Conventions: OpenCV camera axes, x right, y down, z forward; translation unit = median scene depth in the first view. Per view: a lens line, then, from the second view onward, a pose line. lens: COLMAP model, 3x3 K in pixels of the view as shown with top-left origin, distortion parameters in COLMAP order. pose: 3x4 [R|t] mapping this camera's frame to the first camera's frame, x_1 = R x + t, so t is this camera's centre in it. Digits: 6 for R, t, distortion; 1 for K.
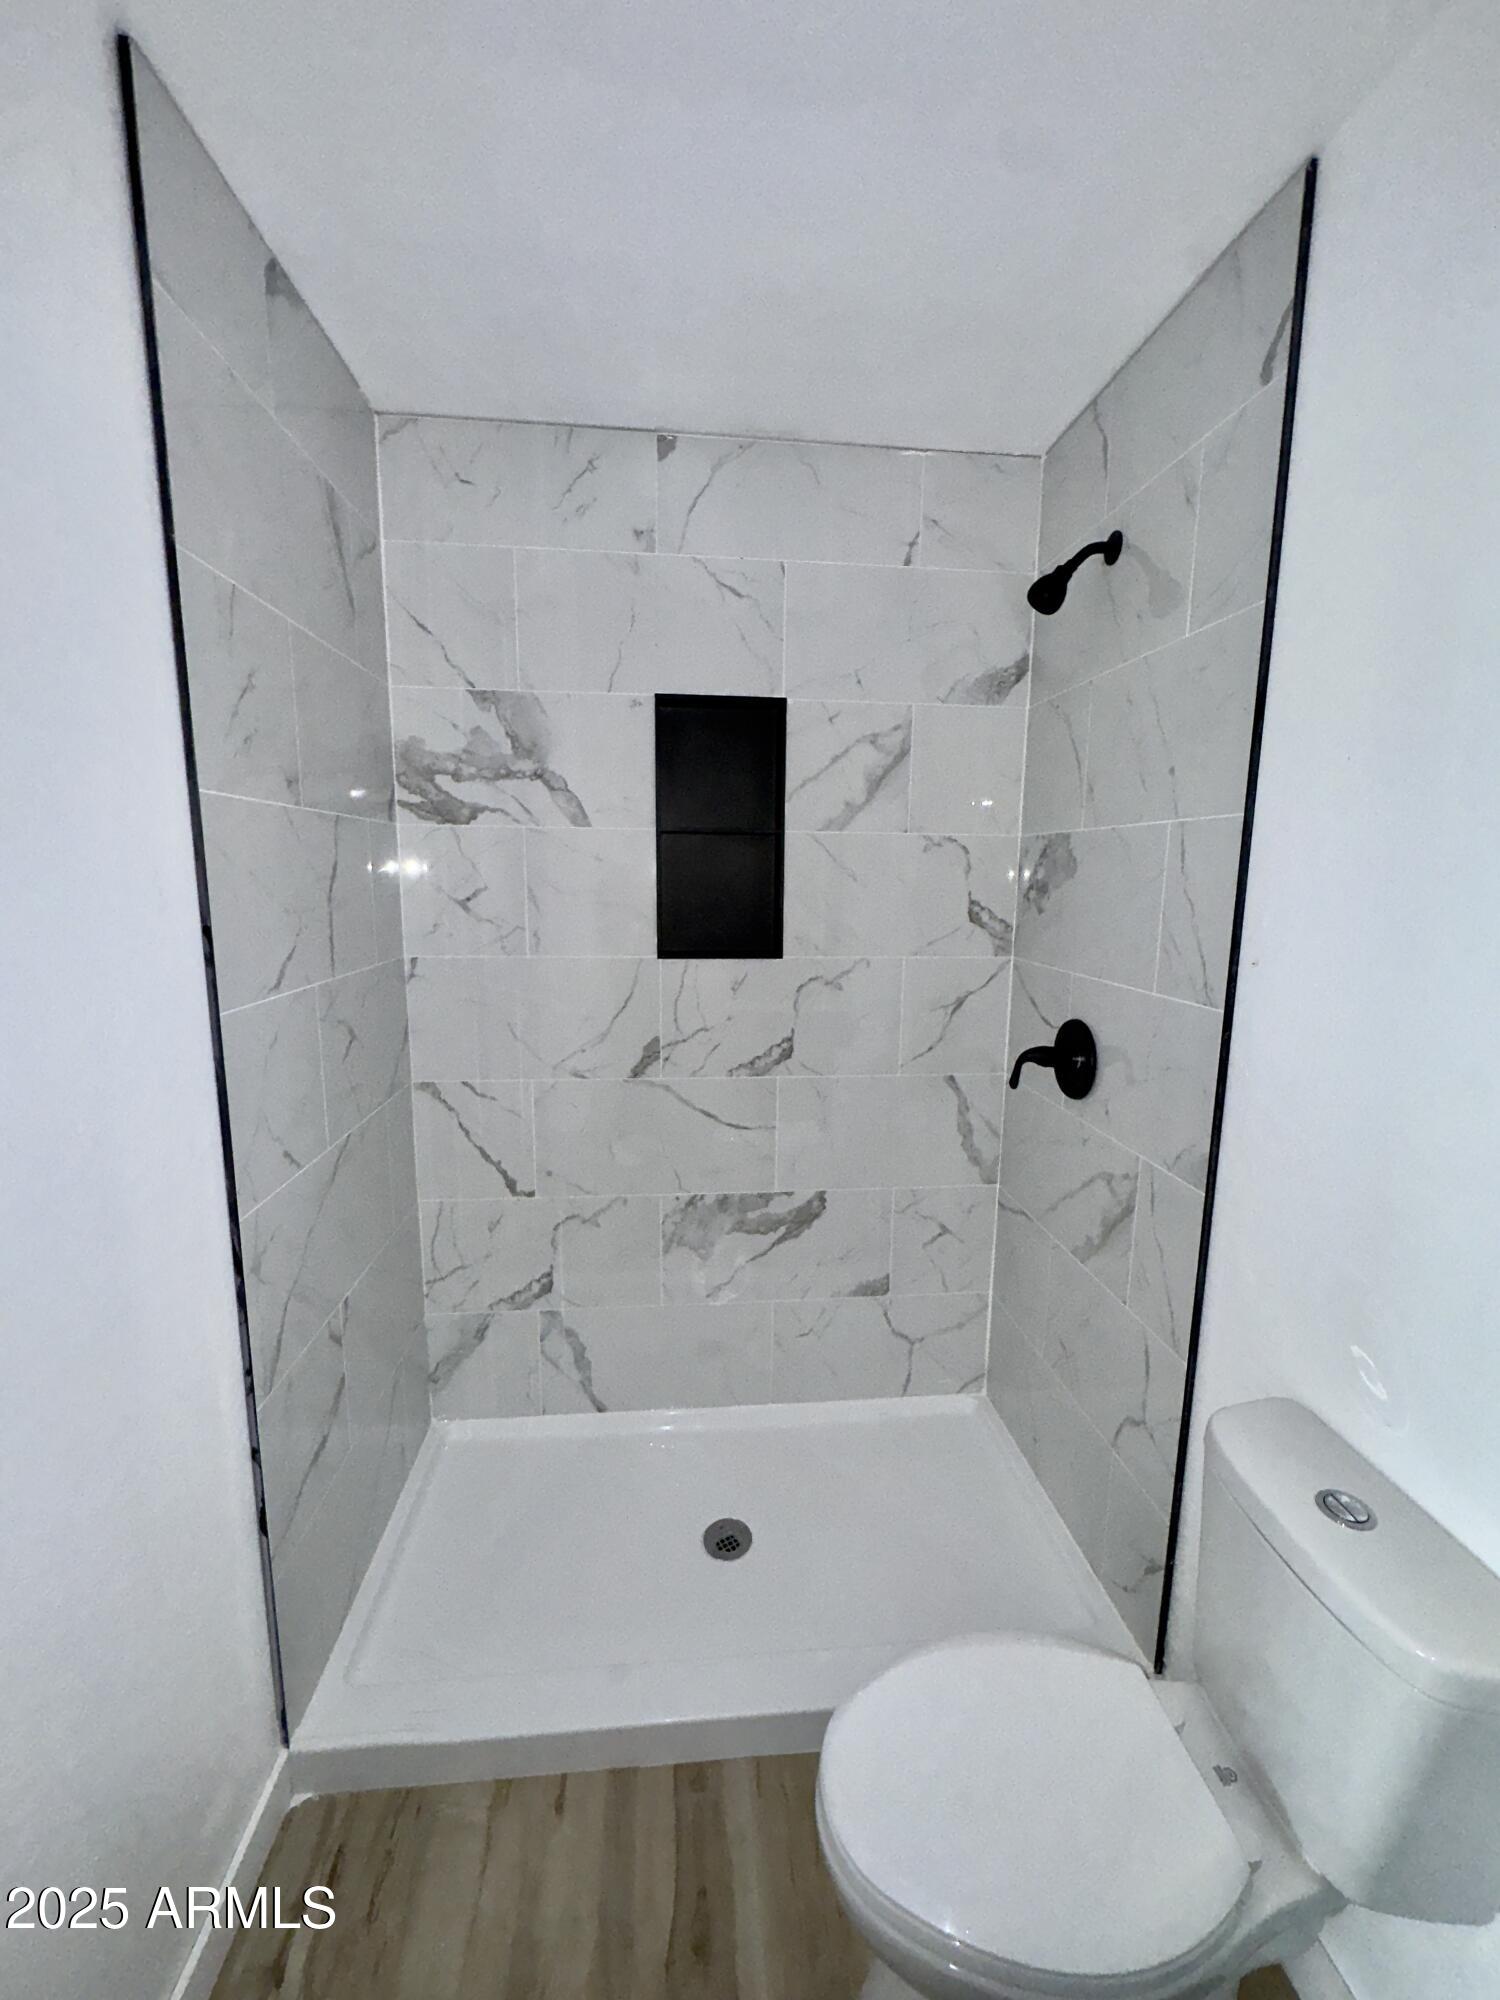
lens RADIAL K [[804.8, 0, 745.6], [0, 804.8, 993.8], [0, 0, 1]] dist [-0.003318, 0.000262]
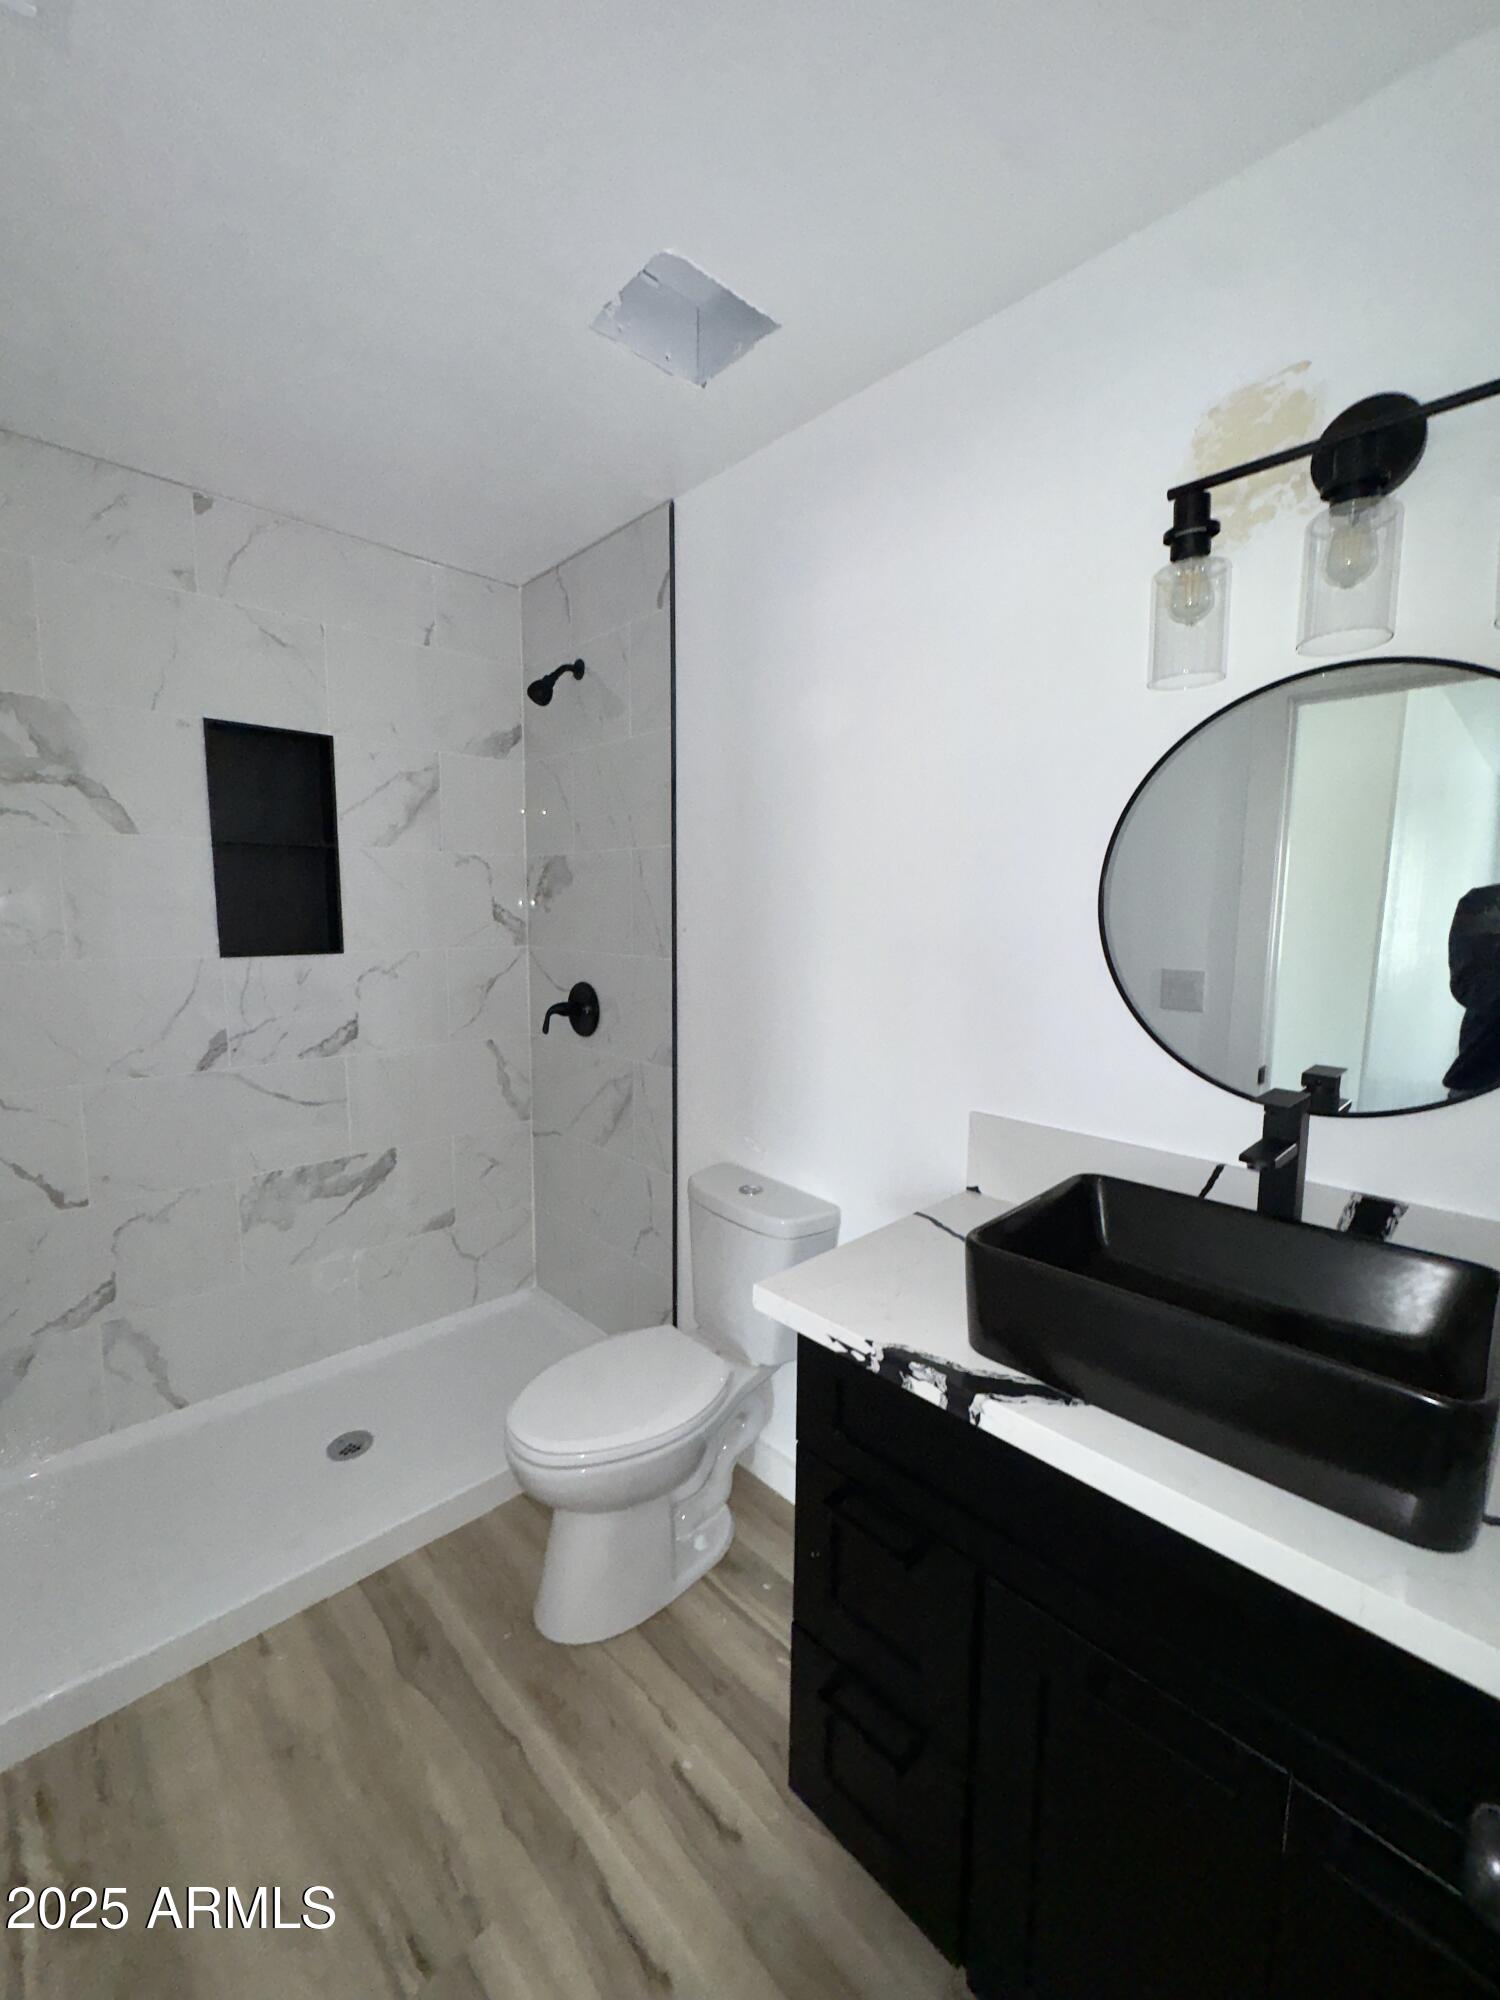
lens RADIAL K [[804.8, 0, 756.5], [0, 804.8, 994.2], [0, 0, 1]] dist [-0.003318, 0.000262]
pose [[0.779399, -0.074003, 0.622142, -0.224621], [0.094925, 0.995484, -0.000508, 0.075446], [-0.619295, 0.059453, 0.782904, -0.300954]]
